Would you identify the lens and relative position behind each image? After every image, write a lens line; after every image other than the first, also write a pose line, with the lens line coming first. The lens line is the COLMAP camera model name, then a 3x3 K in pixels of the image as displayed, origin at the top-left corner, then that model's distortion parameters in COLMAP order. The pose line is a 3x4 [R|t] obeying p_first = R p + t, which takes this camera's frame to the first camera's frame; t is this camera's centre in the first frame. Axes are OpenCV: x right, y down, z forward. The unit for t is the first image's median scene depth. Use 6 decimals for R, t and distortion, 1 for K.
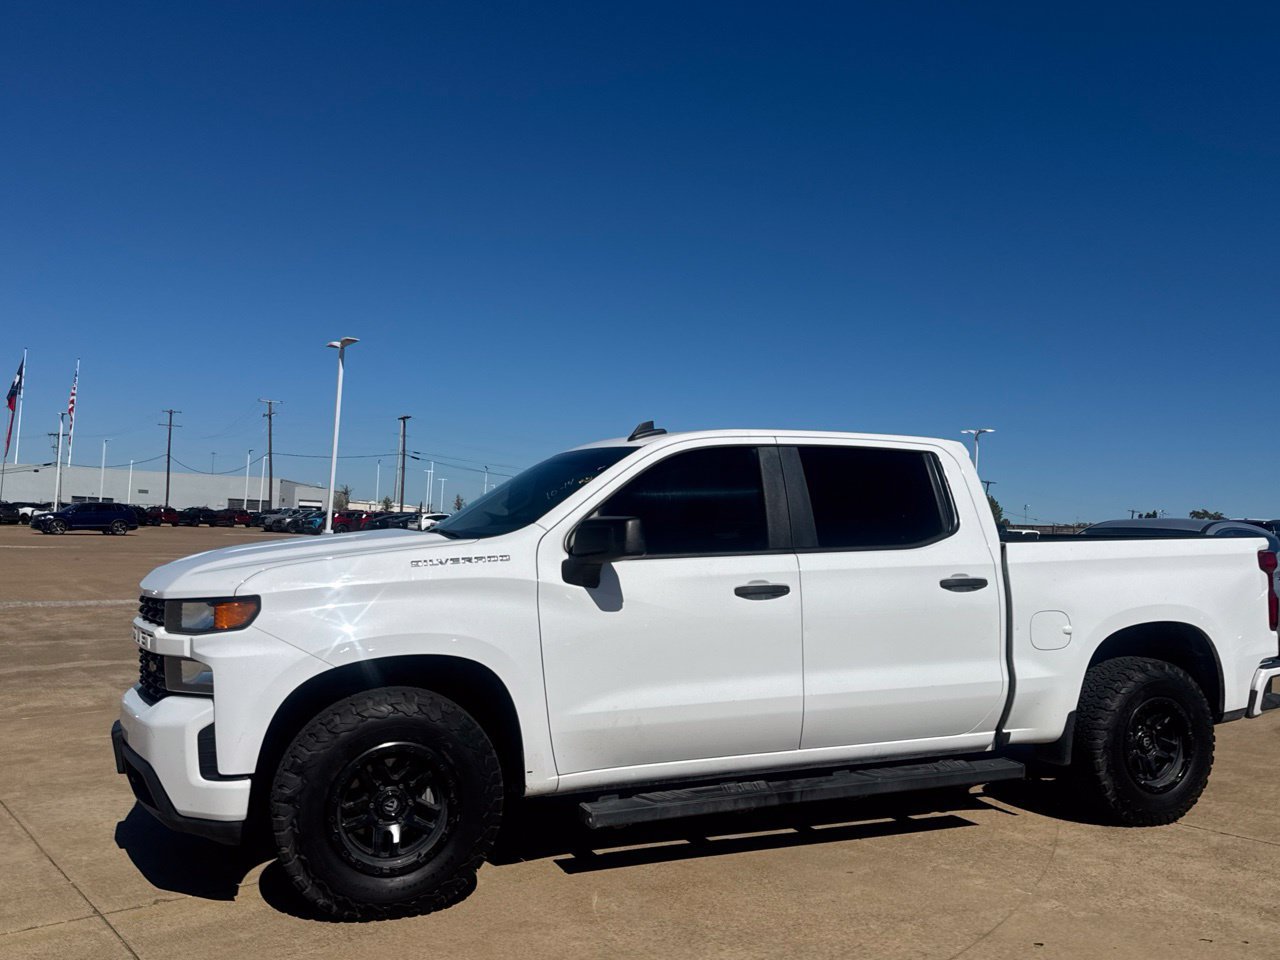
lens RADIAL K [[1066.1, 0, 637.0], [0, 1066.1, 472.8], [0, 0, 1]] dist [0.123454, -0.209125]
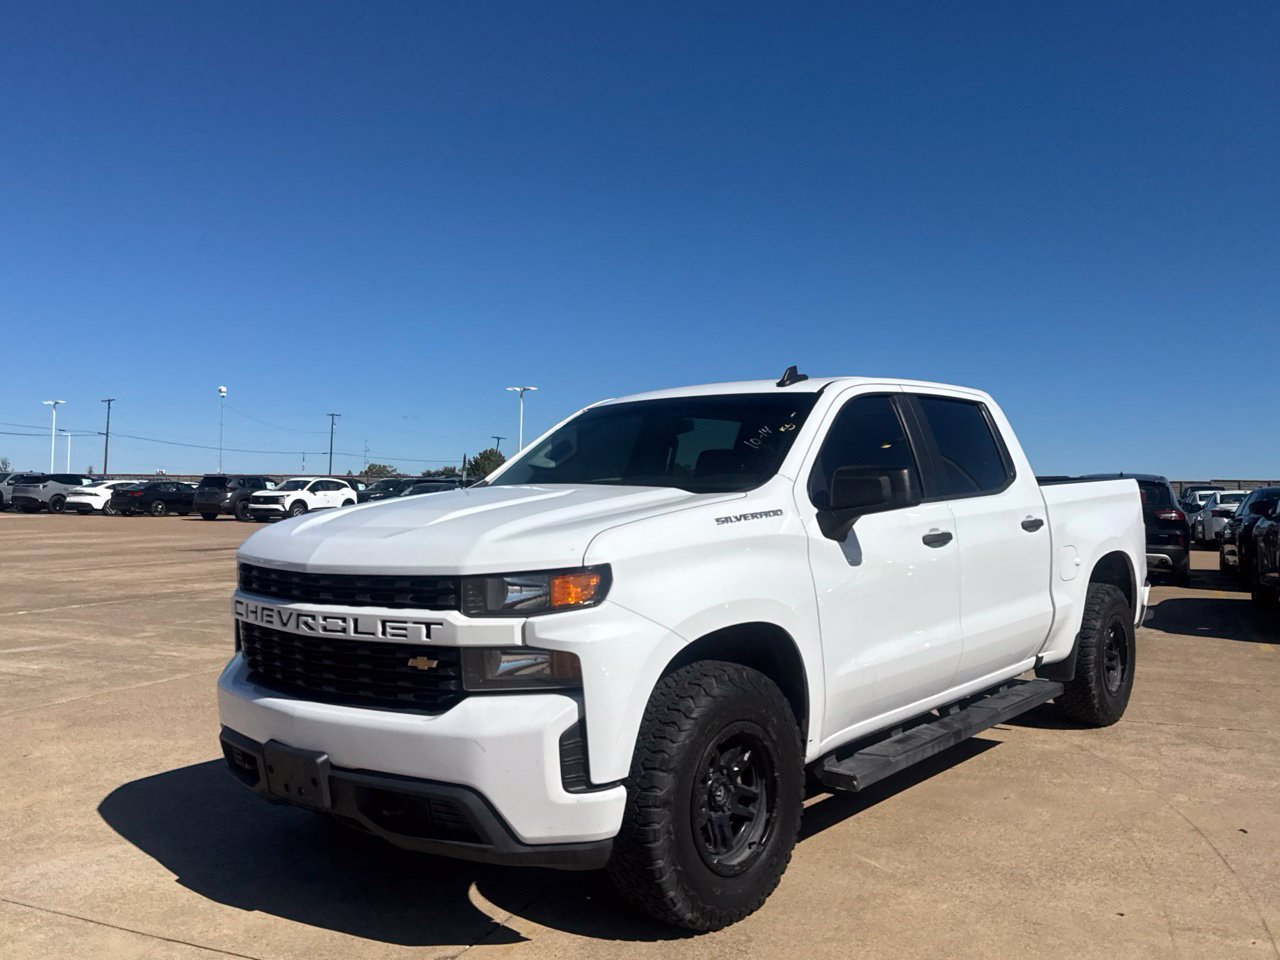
lens RADIAL K [[1060.2, 0, 638.2], [0, 1060.2, 486.3], [0, 0, 1]] dist [0.172263, -0.318424]
pose [[0.895894, -0.020120, 0.443811, -0.568953], [-0.003965, 0.998572, 0.053275, 0.009126], [-0.444249, -0.049488, 0.894535, 0.220898]]
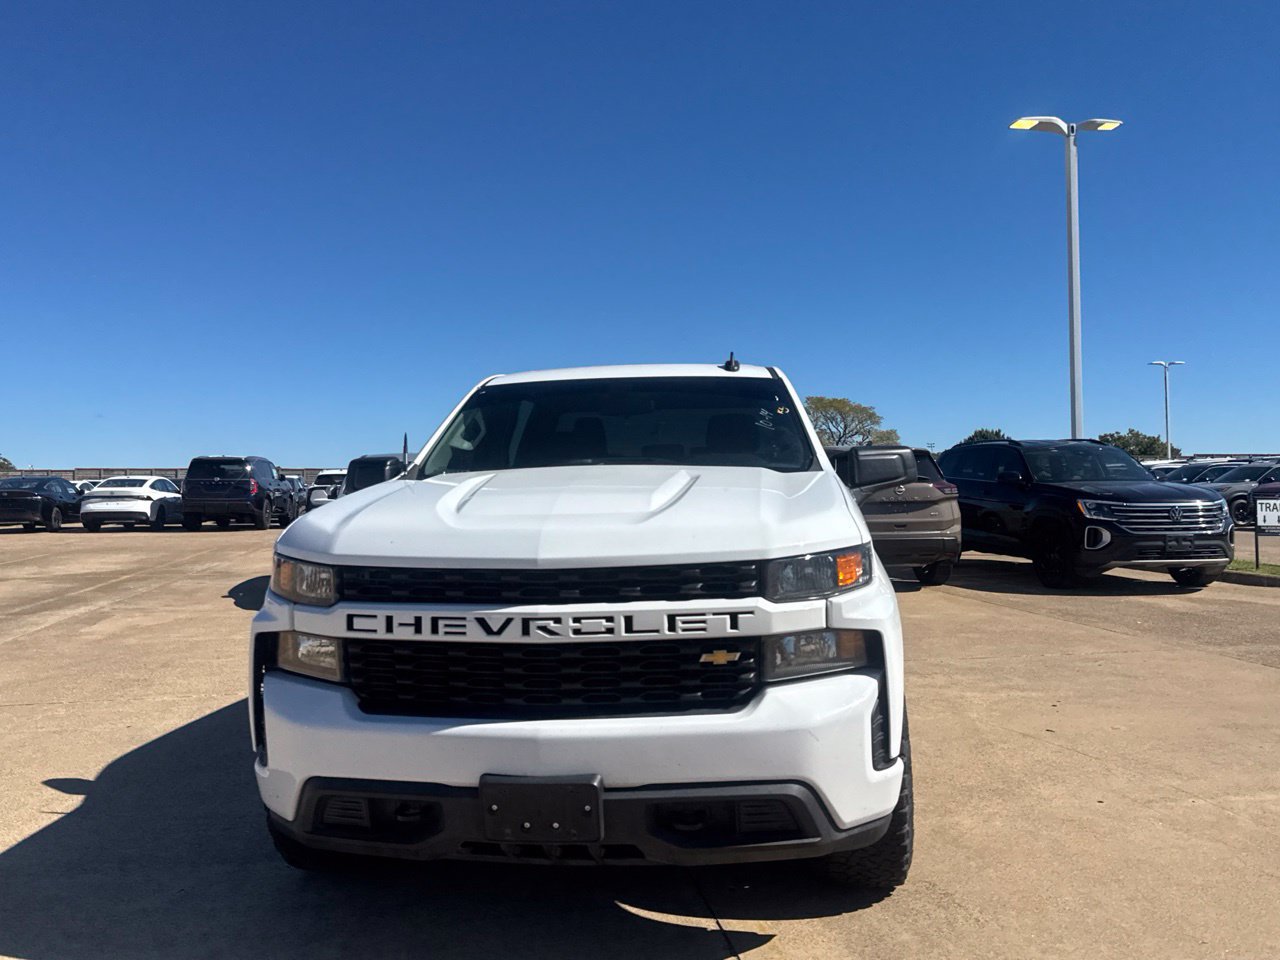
lens RADIAL K [[1062.5, 0, 640.5], [0, 1062.5, 466.3], [0, 0, 1]] dist [0.139543, -0.226468]
pose [[0.494707, -0.022482, 0.868769, -0.953089], [-0.020477, 0.999086, 0.037514, 0.023777], [-0.868819, -0.036348, 0.493795, 0.618133]]
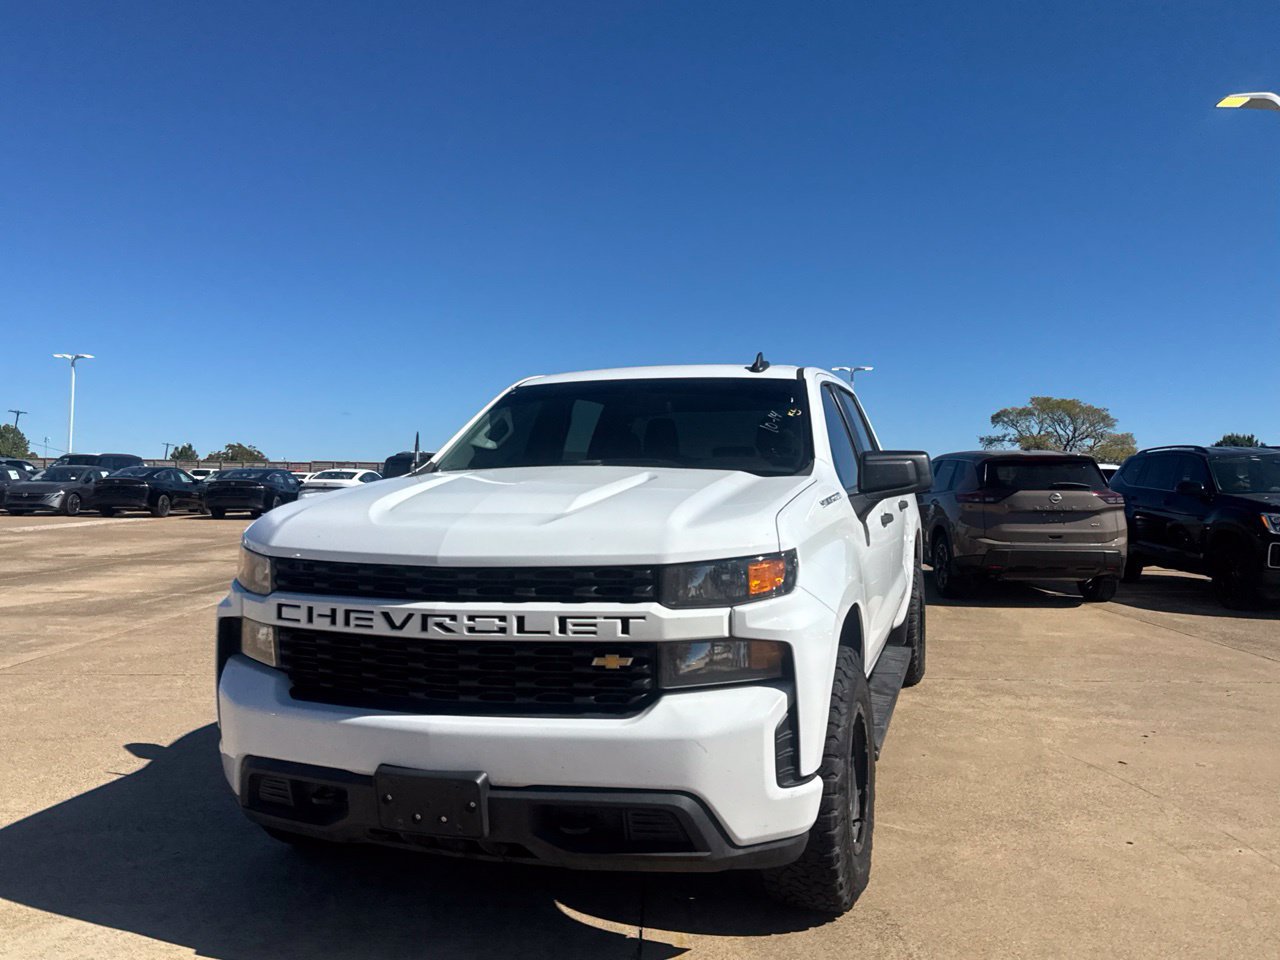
lens RADIAL K [[1062.5, 0, 640.5], [0, 1062.5, 466.3], [0, 0, 1]] dist [0.139543, -0.226468]
pose [[0.652961, -0.012804, 0.757283, -0.845980], [-0.029484, 0.998669, 0.042308, 0.018393], [-0.756817, -0.049954, 0.651715, 0.473832]]
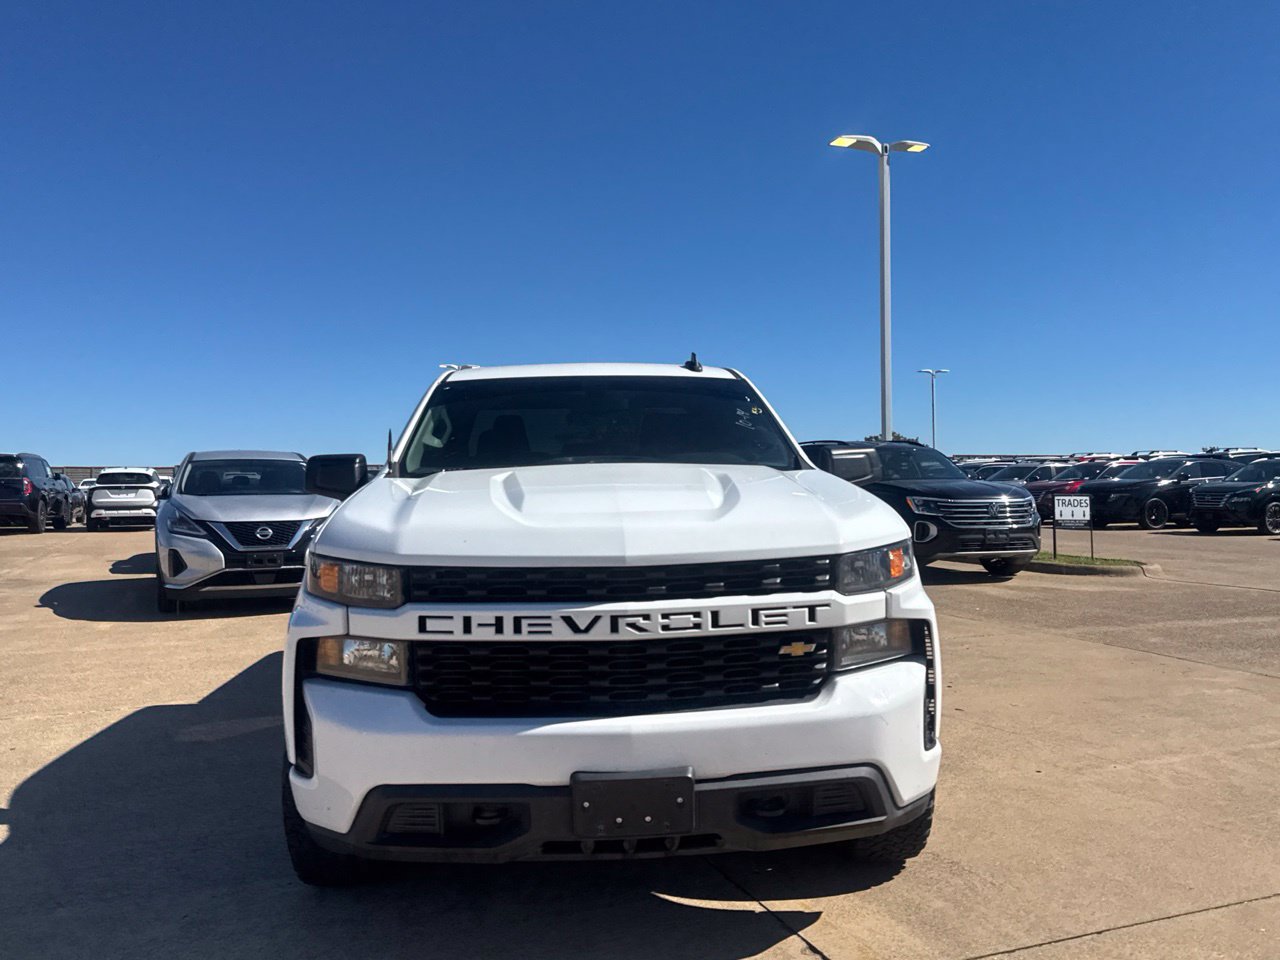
lens RADIAL K [[1065.4, 0, 639.4], [0, 1065.4, 485.8], [0, 0, 1]] dist [0.137639, -0.242534]
pose [[0.317155, -0.039698, 0.947543, -1.029704], [-0.029486, 0.998228, 0.051691, 0.028778], [-0.947915, -0.044334, 0.315422, 0.771799]]
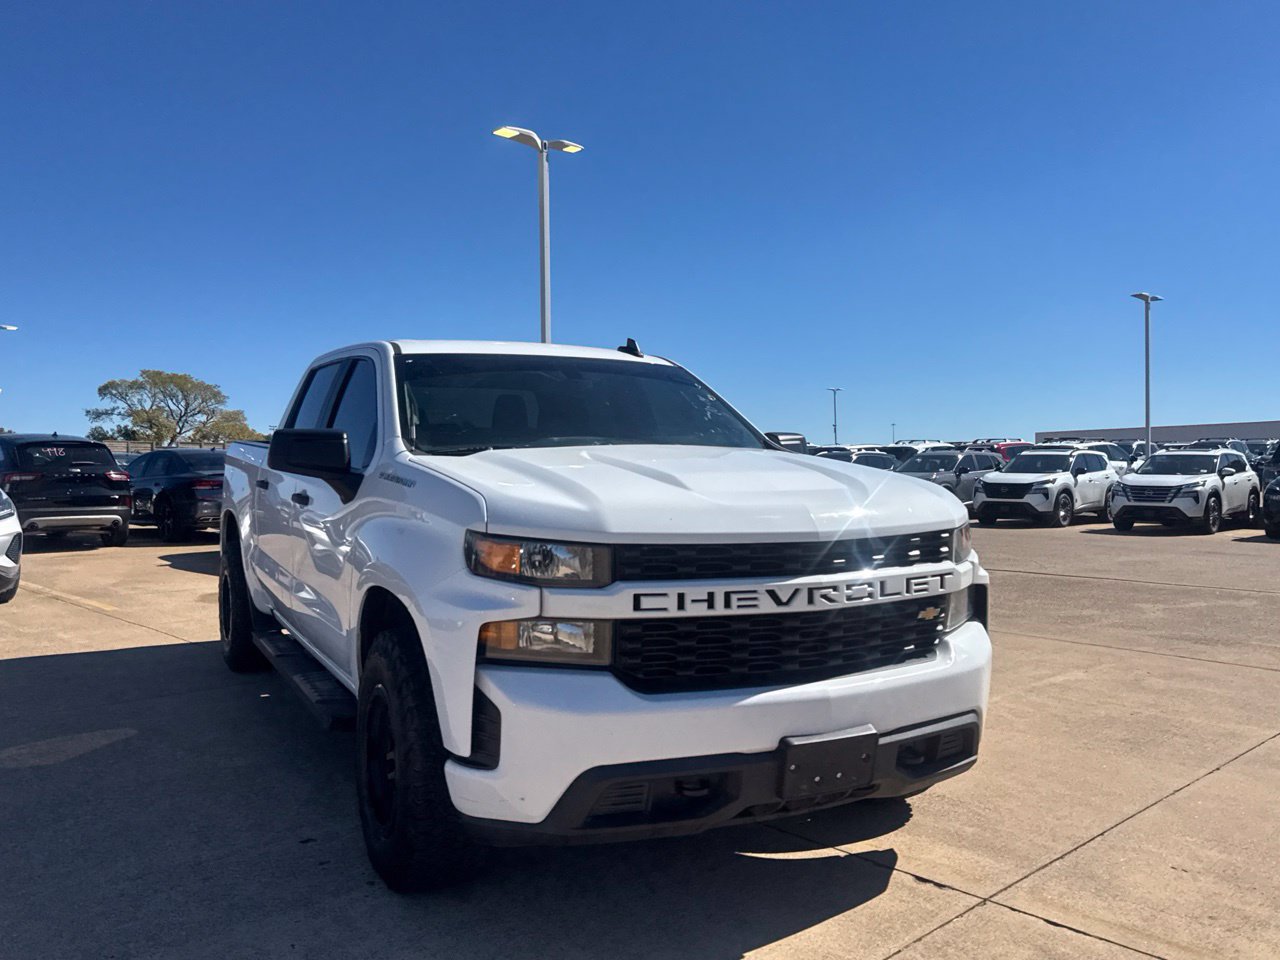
lens RADIAL K [[1064.8, 0, 636.2], [0, 1064.8, 480.7], [0, 0, 1]] dist [0.121974, -0.221418]
pose [[-0.076827, -0.046409, 0.995964, -1.093222], [-0.056562, 0.997510, 0.042118, 0.048945], [-0.995439, -0.053098, -0.079261, 1.138651]]
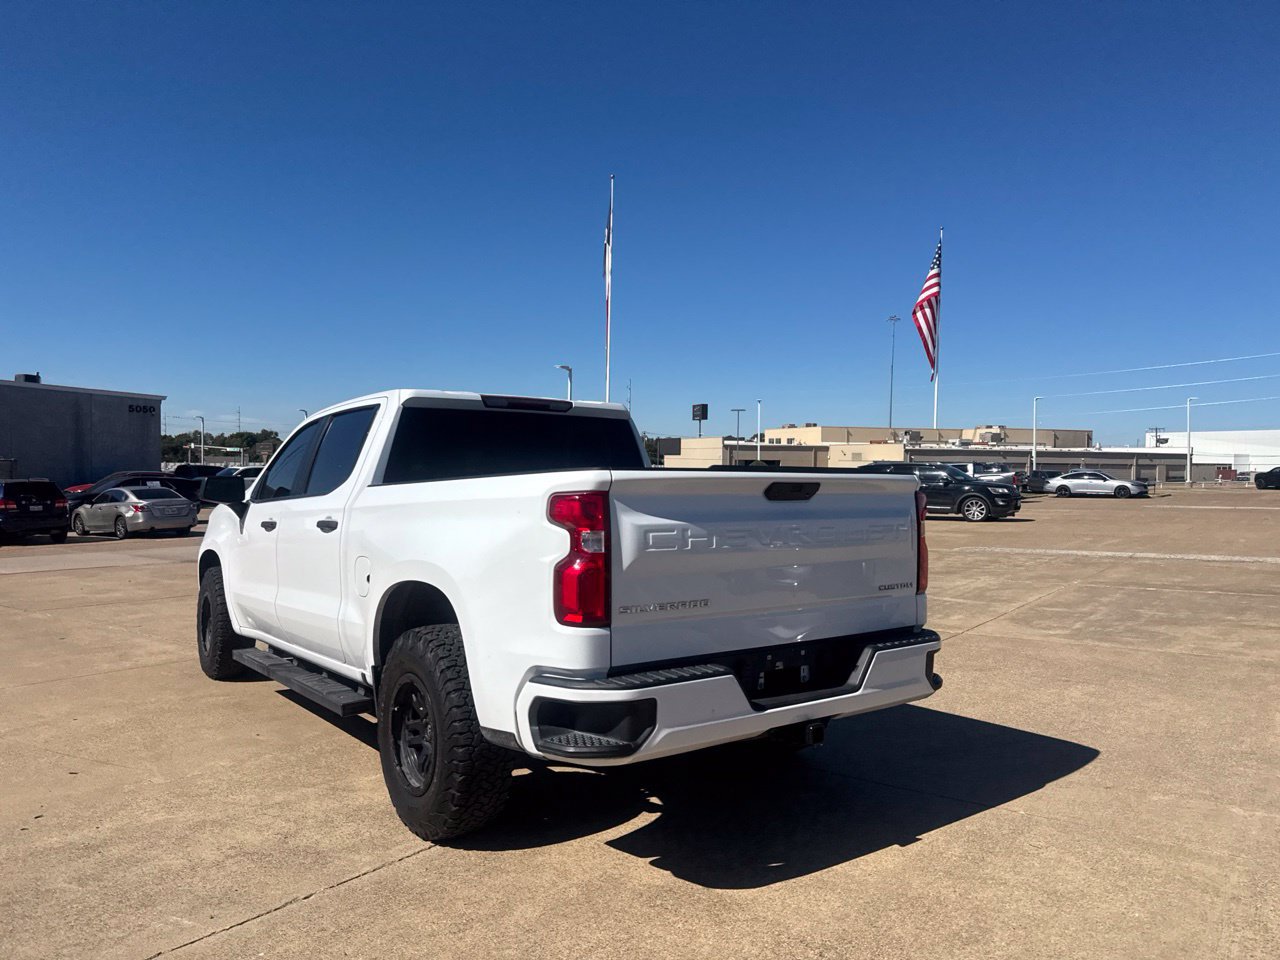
lens RADIAL K [[901.8, 0, 631.8], [0, 901.8, 478.9], [0, 0, 1]] dist [0.074919, -0.097103]
pose [[0.227319, -0.027652, -0.973428, 1.360032], [0.060057, 0.998092, -0.014328, 0.093452], [0.971967, -0.055204, 0.228546, 1.166717]]
